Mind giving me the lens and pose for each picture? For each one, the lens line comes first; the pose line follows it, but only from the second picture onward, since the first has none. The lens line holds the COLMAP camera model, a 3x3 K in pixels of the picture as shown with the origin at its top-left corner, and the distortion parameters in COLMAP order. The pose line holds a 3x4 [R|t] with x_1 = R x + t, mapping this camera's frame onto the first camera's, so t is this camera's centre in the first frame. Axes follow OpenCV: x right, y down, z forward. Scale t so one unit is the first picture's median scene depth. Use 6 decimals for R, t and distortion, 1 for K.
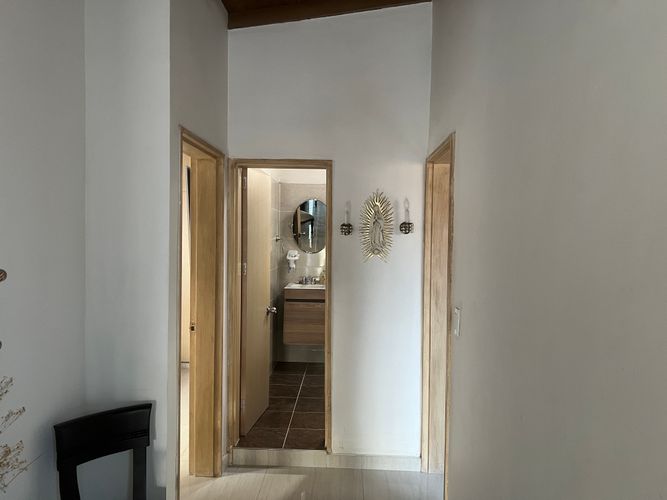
lens RADIAL K [[510.4, 0, 328.3], [0, 510.4, 238.6], [0, 0, 1]] dist [0.067678, -0.067760]
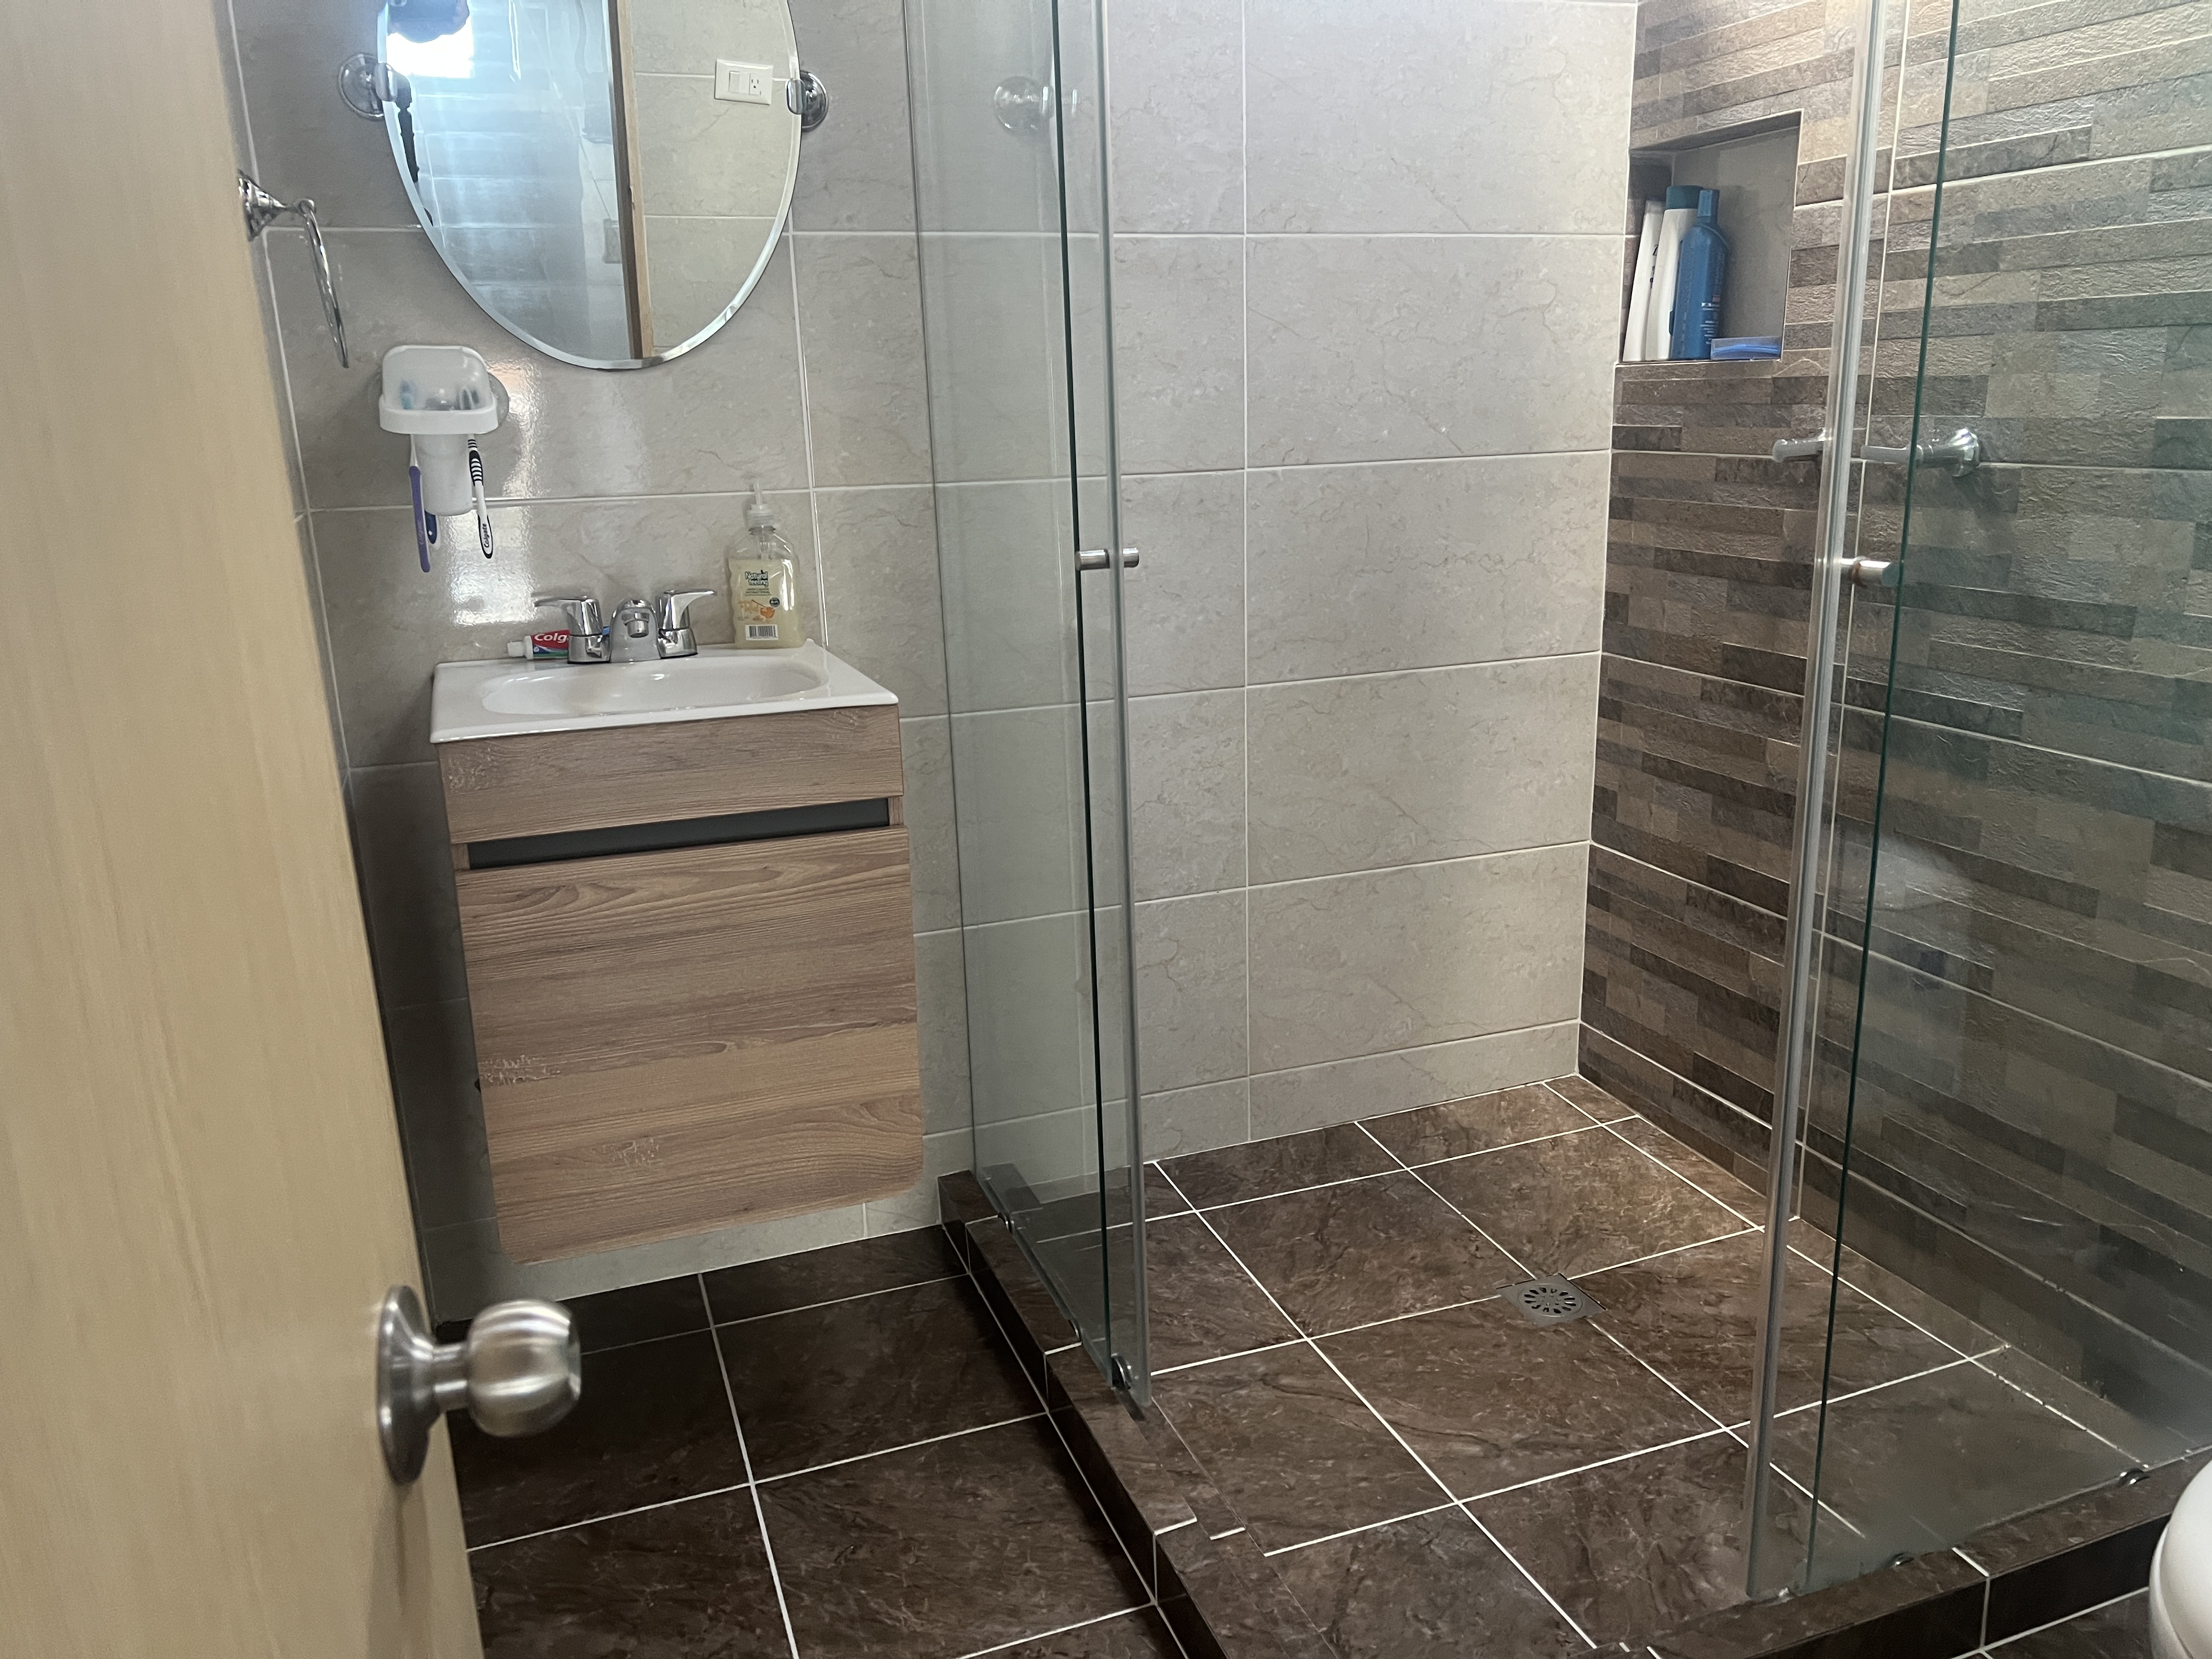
lens RADIAL K [[1692.6, 0, 1134.4], [0, 1692.6, 913.6], [0, 0, 1]] dist [0.067678, -0.067760]
pose [[0.915856, -0.146045, 0.374003, -0.140802], [0.047171, 0.964187, 0.260996, 0.082111], [-0.398726, -0.221393, 0.889945, 1.029587]]
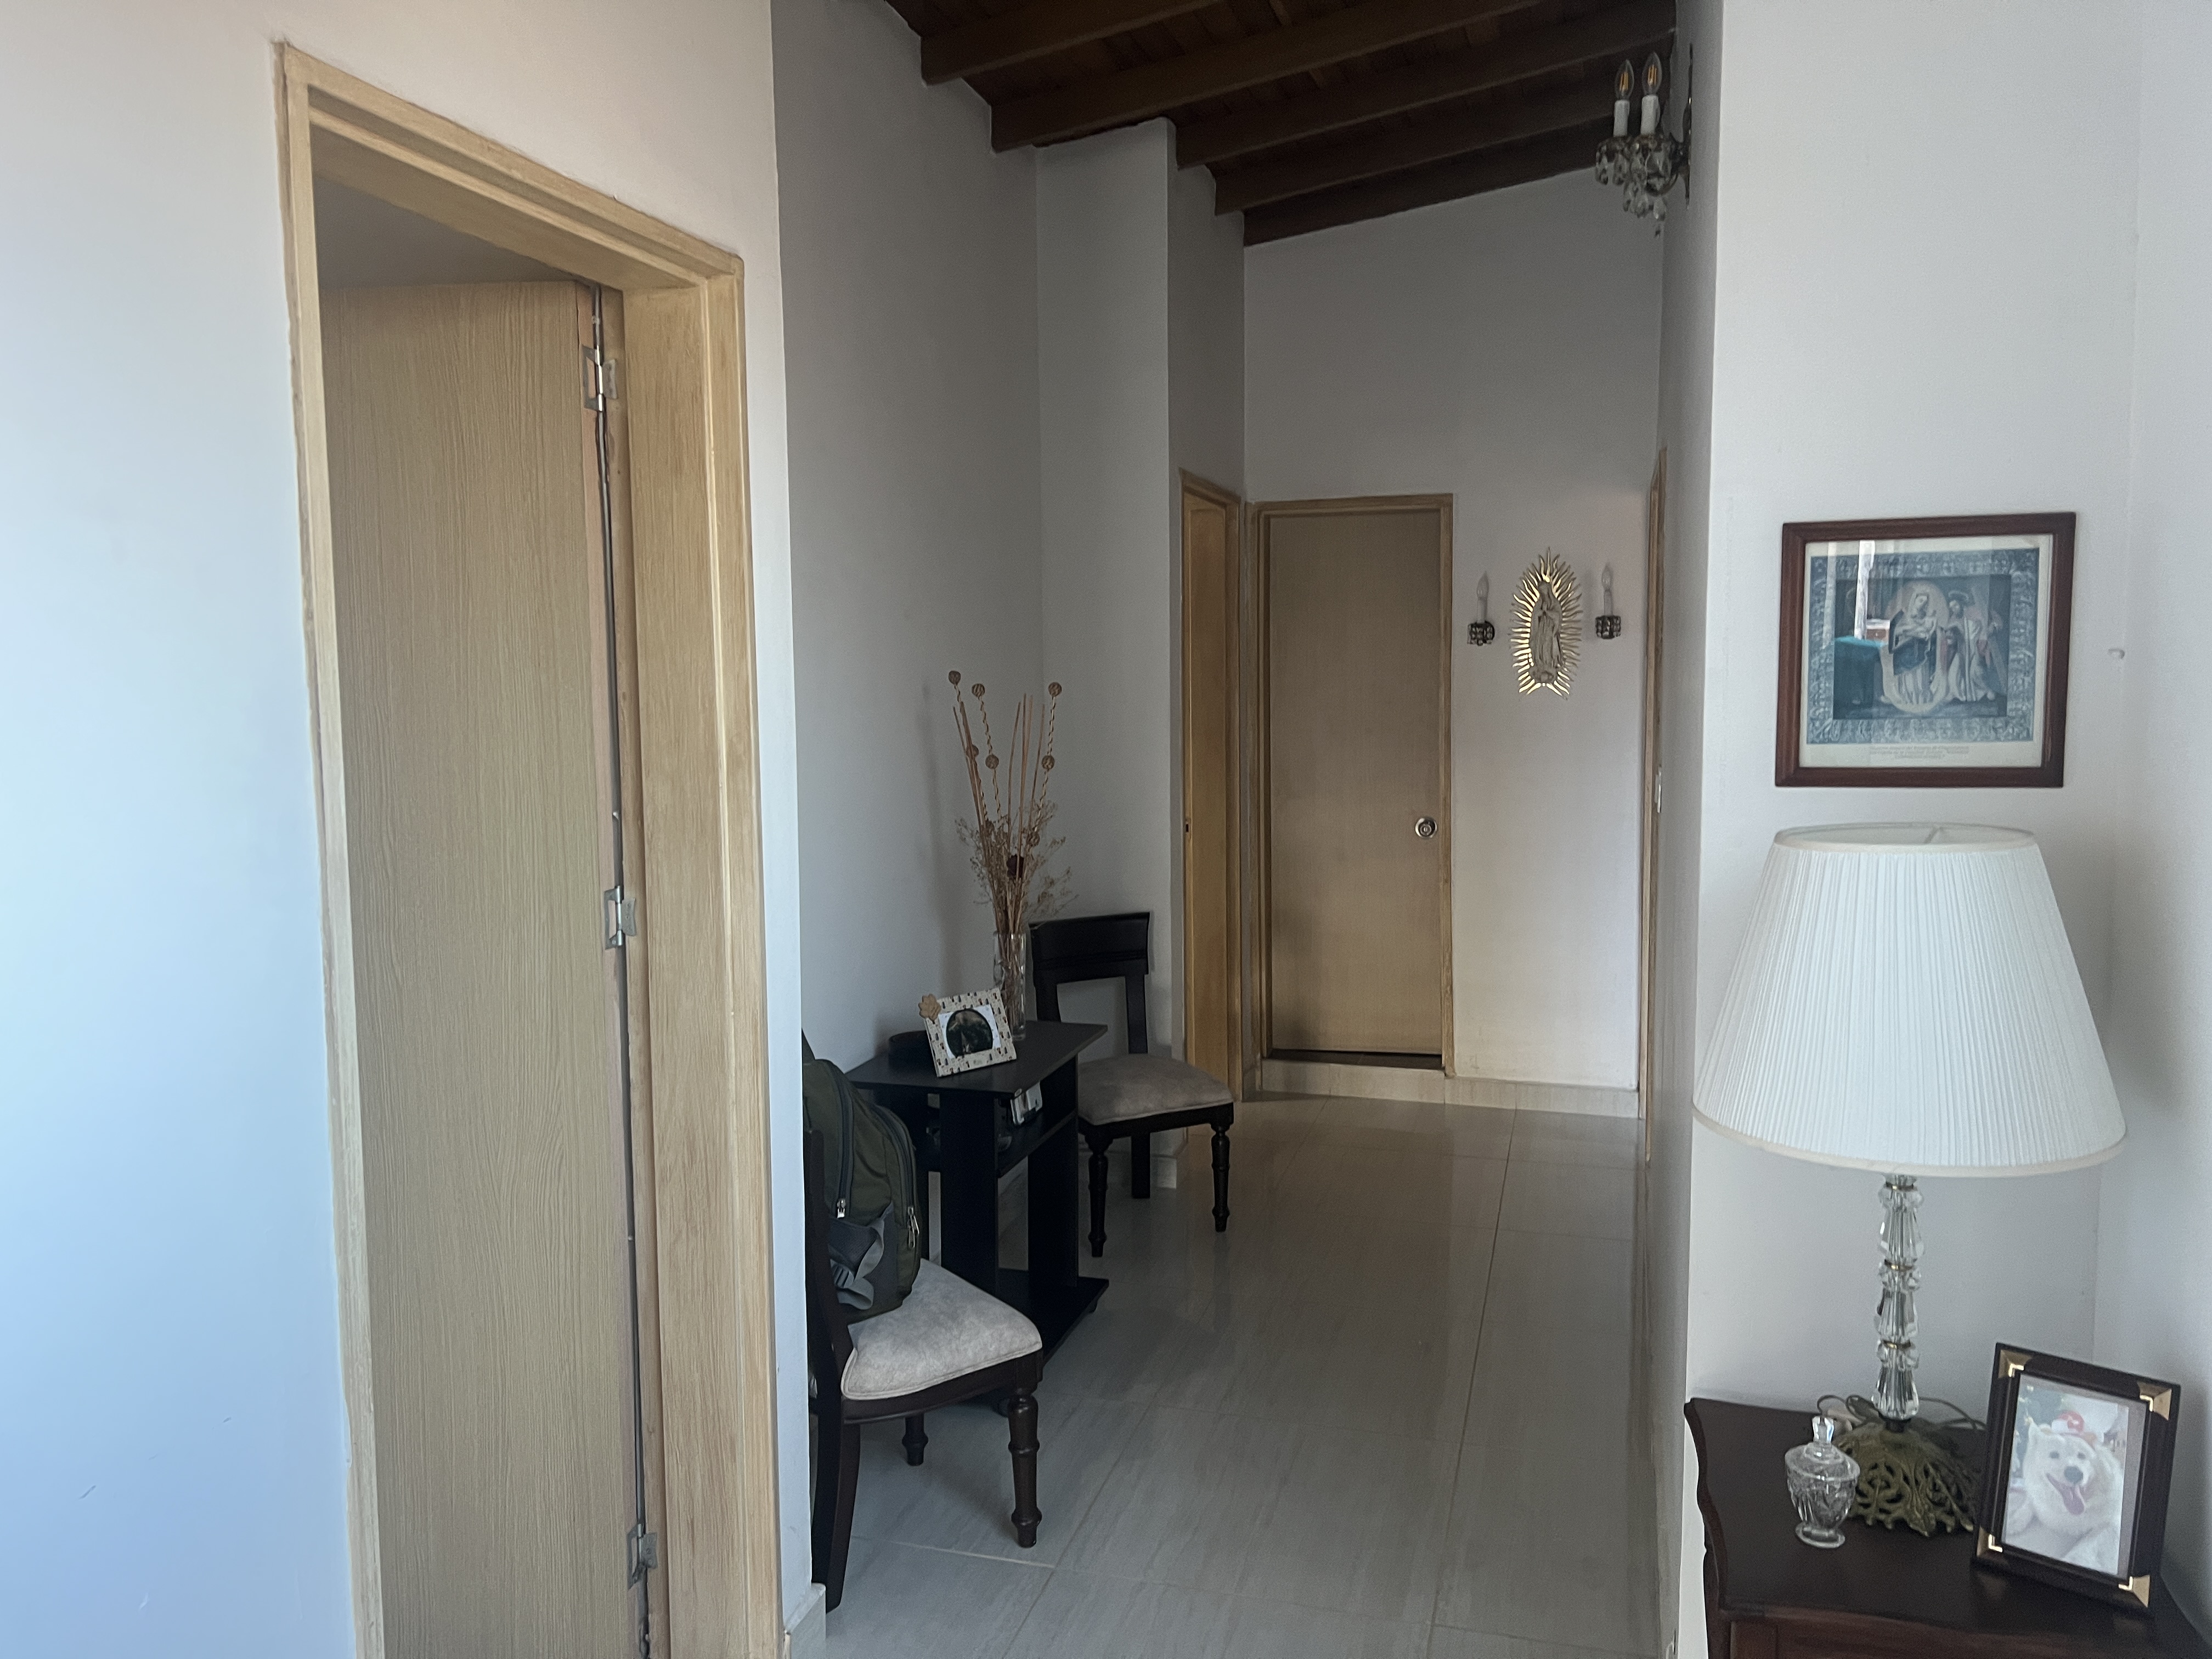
lens RADIAL K [[1692.6, 0, 1110.1], [0, 1692.6, 821.8], [0, 0, 1]] dist [0.067678, -0.067760]
pose [[0.972489, -0.003017, -0.232930, 0.068132], [0.022267, 0.996541, 0.080058, 0.023862], [0.231883, -0.083043, 0.969193, -0.698284]]
